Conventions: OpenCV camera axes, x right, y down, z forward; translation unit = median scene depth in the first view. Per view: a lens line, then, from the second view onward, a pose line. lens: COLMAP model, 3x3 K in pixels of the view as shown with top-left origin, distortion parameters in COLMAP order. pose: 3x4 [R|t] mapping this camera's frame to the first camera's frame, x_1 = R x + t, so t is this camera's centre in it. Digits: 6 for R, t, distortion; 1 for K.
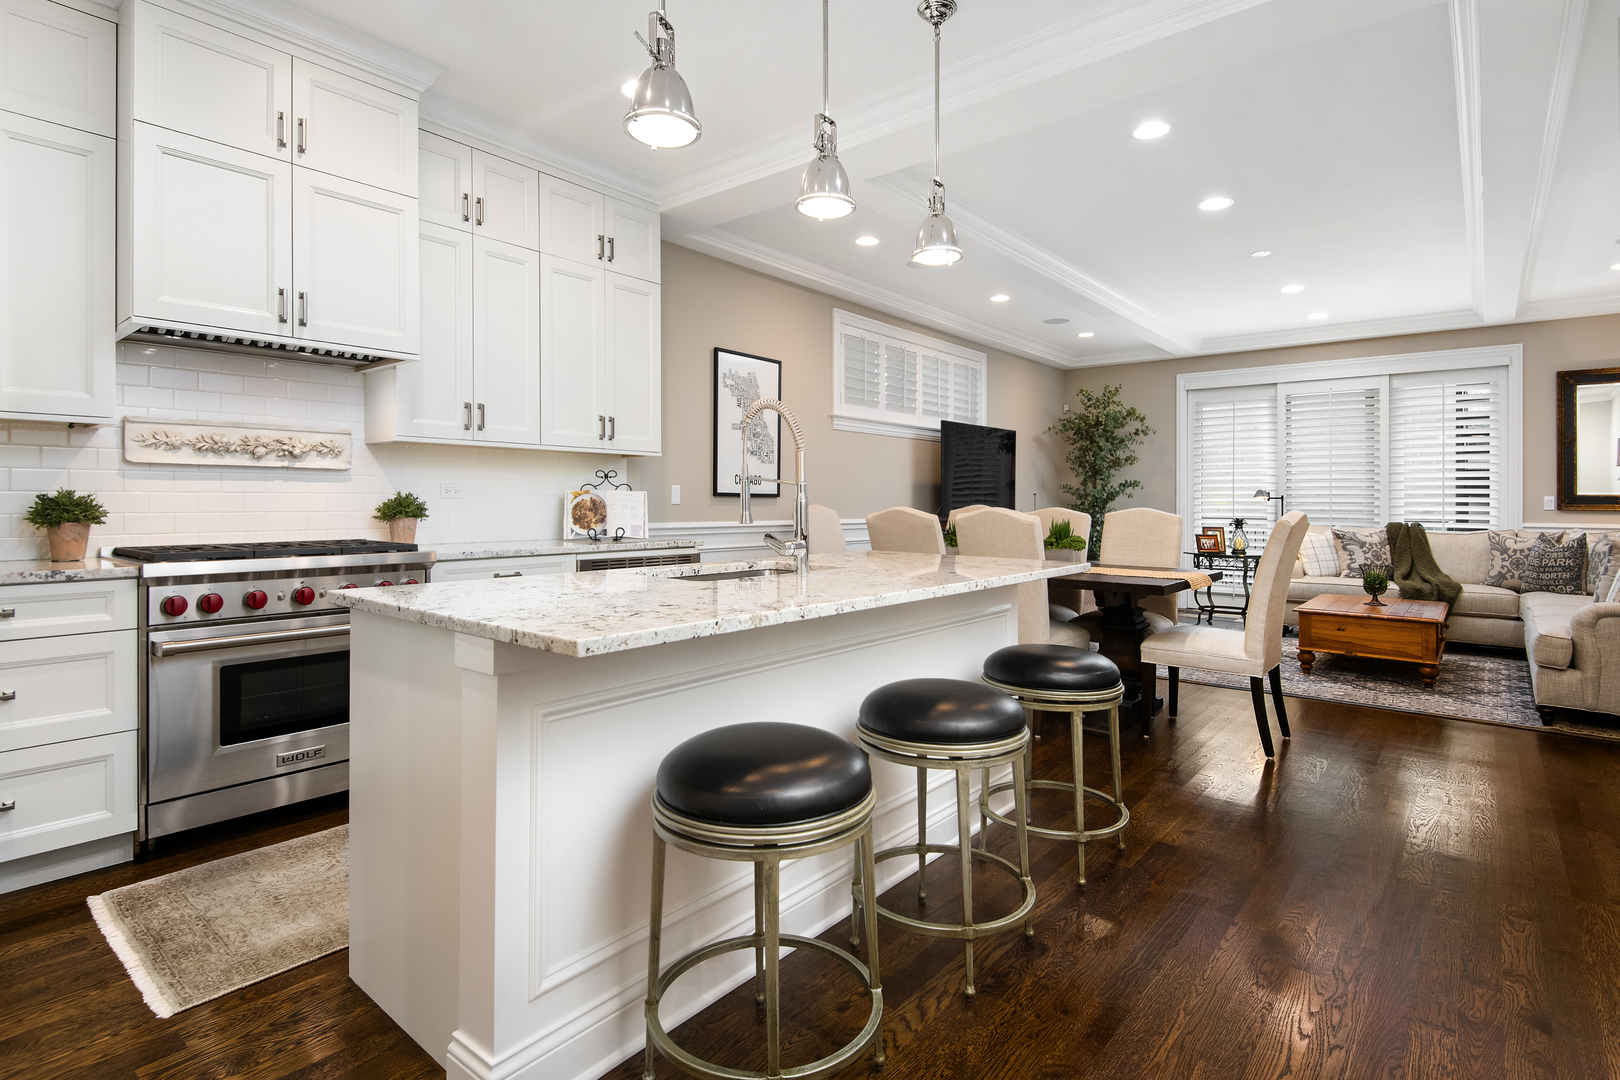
lens RADIAL K [[842.0, 0, 762.5], [0, 842.0, 488.7], [0, 0, 1]] dist [-0.011814, -0.003190]
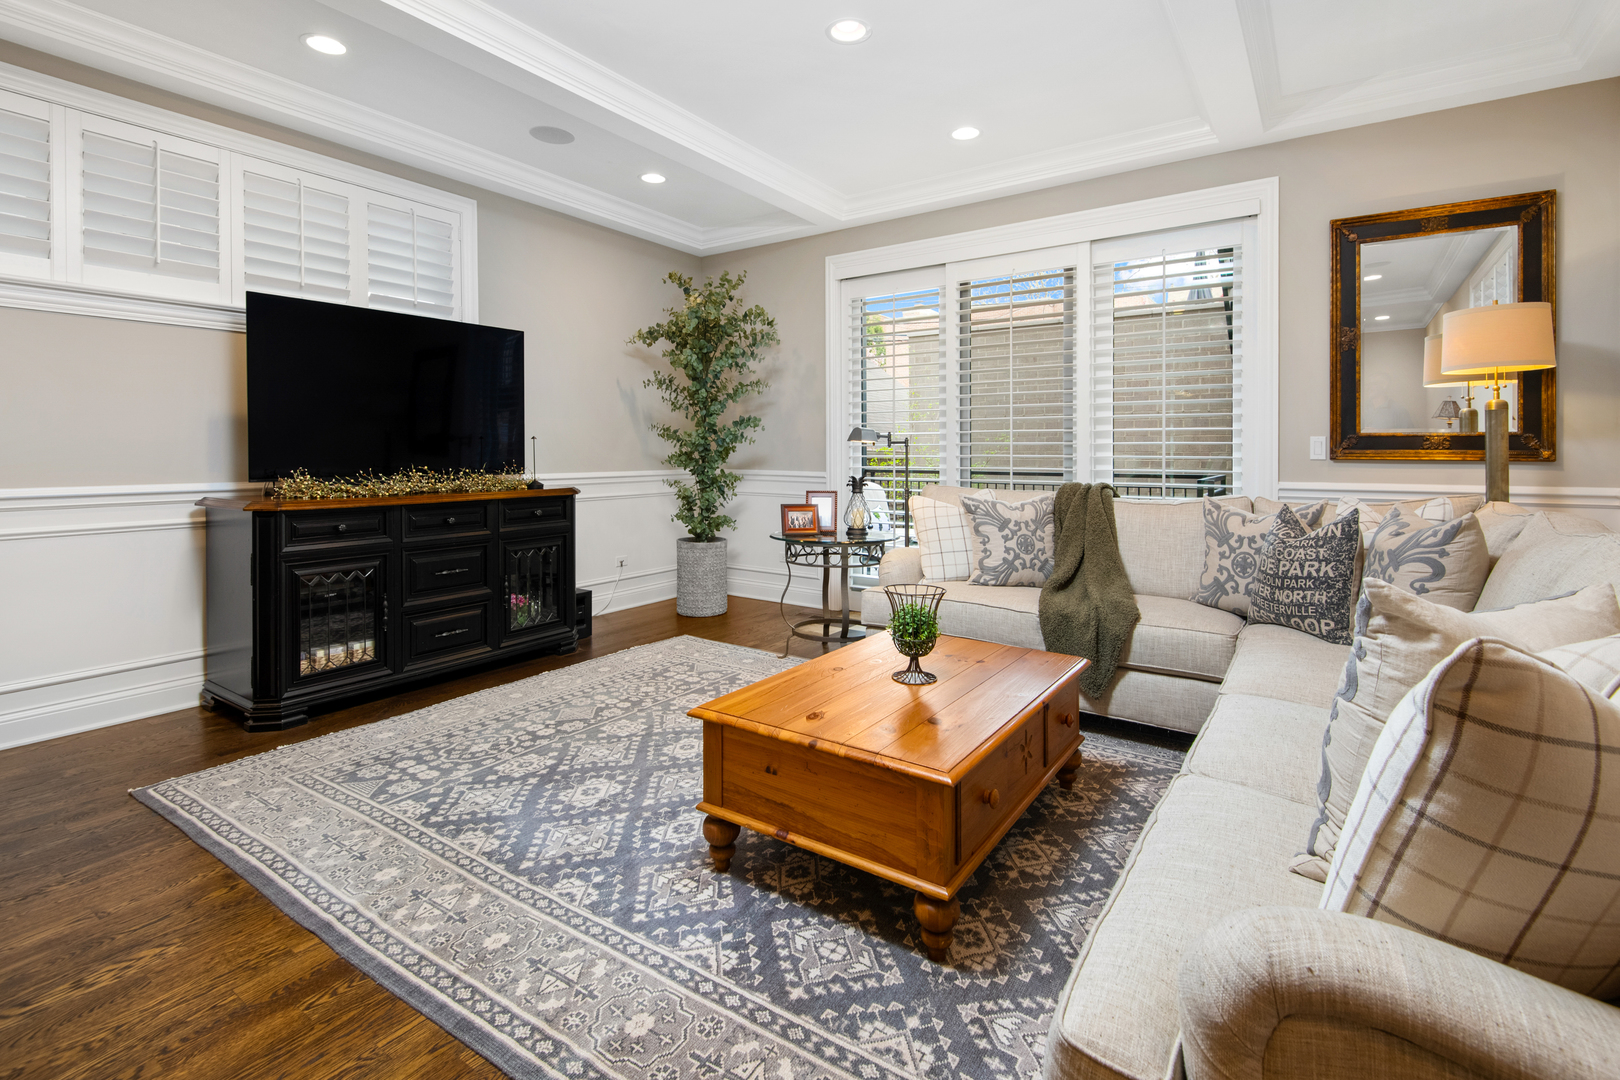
lens RADIAL K [[761.9, 0, 848.5], [0, 761.9, 452.1], [0, 0, 1]] dist [0.007330, -0.001067]
pose [[0.989818, -0.004785, 0.142261, 0.547599], [0.002855, 0.999901, 0.013765, 0.012015], [-0.142313, -0.013218, 0.989733, 0.519367]]
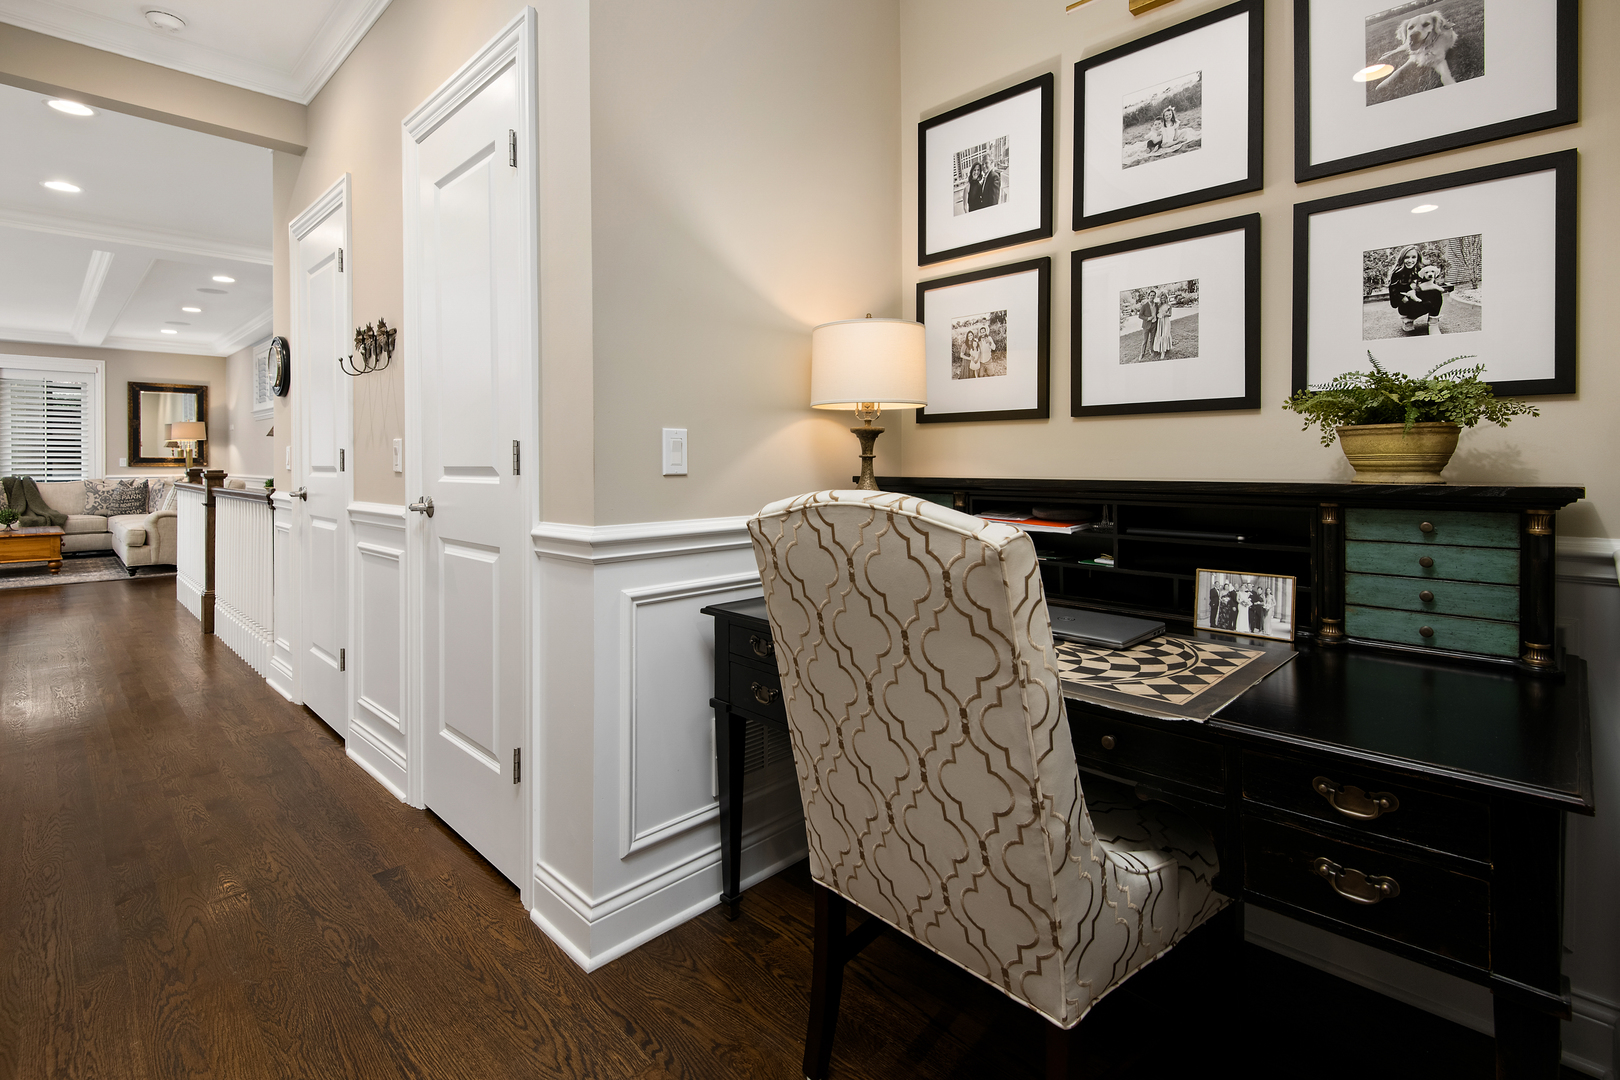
lens RADIAL K [[761.9, 0, 857.0], [0, 761.9, 469.2], [0, 0, 1]] dist [0.007330, -0.001067]
pose [[0.031316, -0.015708, 0.999386, -0.497602], [-0.009132, 0.999830, 0.016001, -0.006226], [-0.999468, -0.009628, 0.031167, -0.471812]]
